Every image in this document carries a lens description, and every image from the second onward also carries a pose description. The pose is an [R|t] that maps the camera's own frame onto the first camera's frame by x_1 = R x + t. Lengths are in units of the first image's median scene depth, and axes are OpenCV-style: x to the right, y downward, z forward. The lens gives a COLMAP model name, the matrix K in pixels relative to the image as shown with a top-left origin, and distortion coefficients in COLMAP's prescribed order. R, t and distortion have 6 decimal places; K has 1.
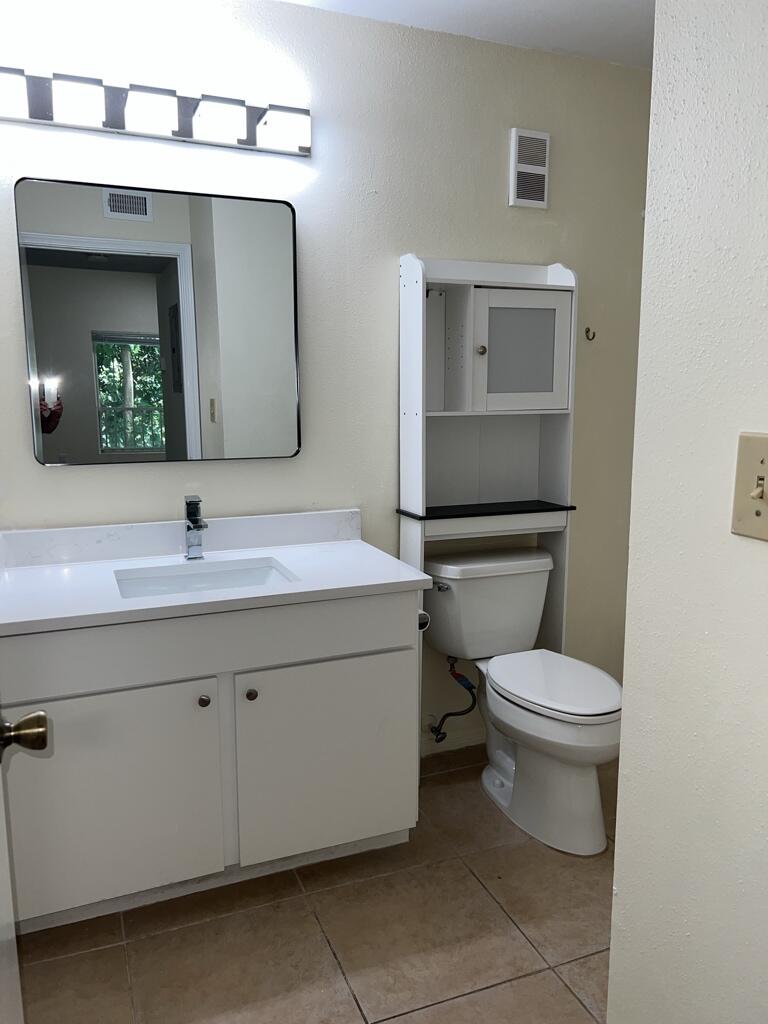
lens RADIAL K [[774.2, 0, 387.1], [0, 774.2, 515.7], [0, 0, 1]] dist [0.056169, -0.061797]
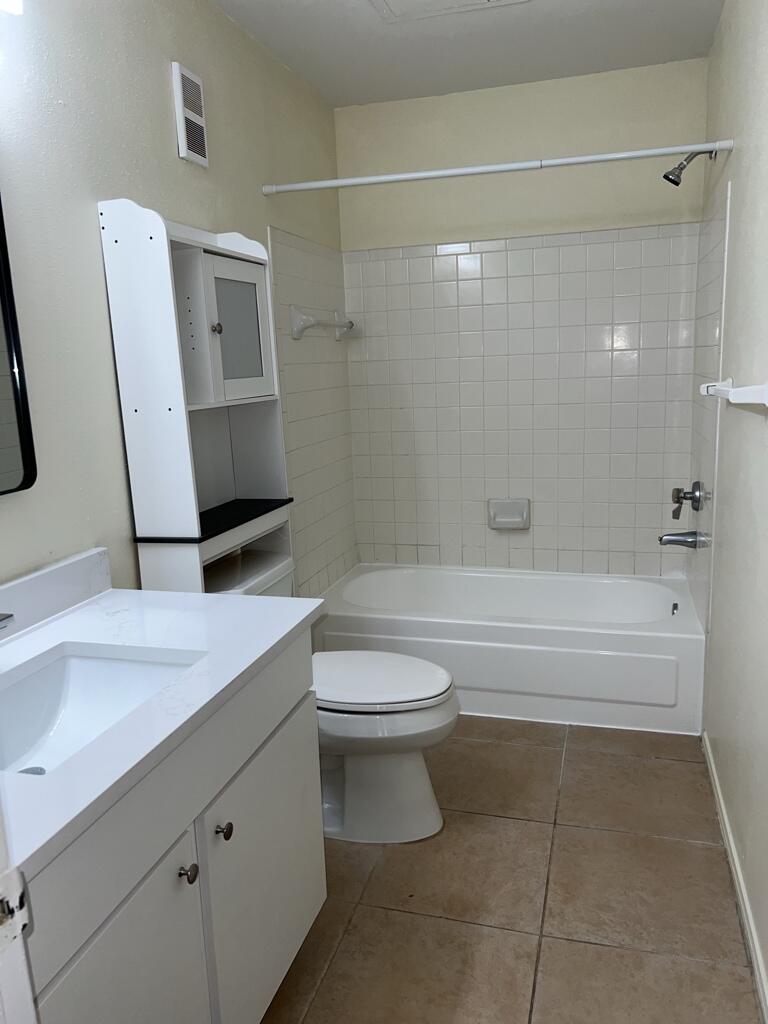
lens RADIAL K [[774.2, 0, 384.1], [0, 774.2, 513.0], [0, 0, 1]] dist [0.056169, -0.061797]
pose [[0.622234, -0.175815, 0.762833, -0.424508], [0.169655, 0.981581, 0.087845, -0.059775], [-0.764226, 0.074759, 0.640601, 0.331678]]
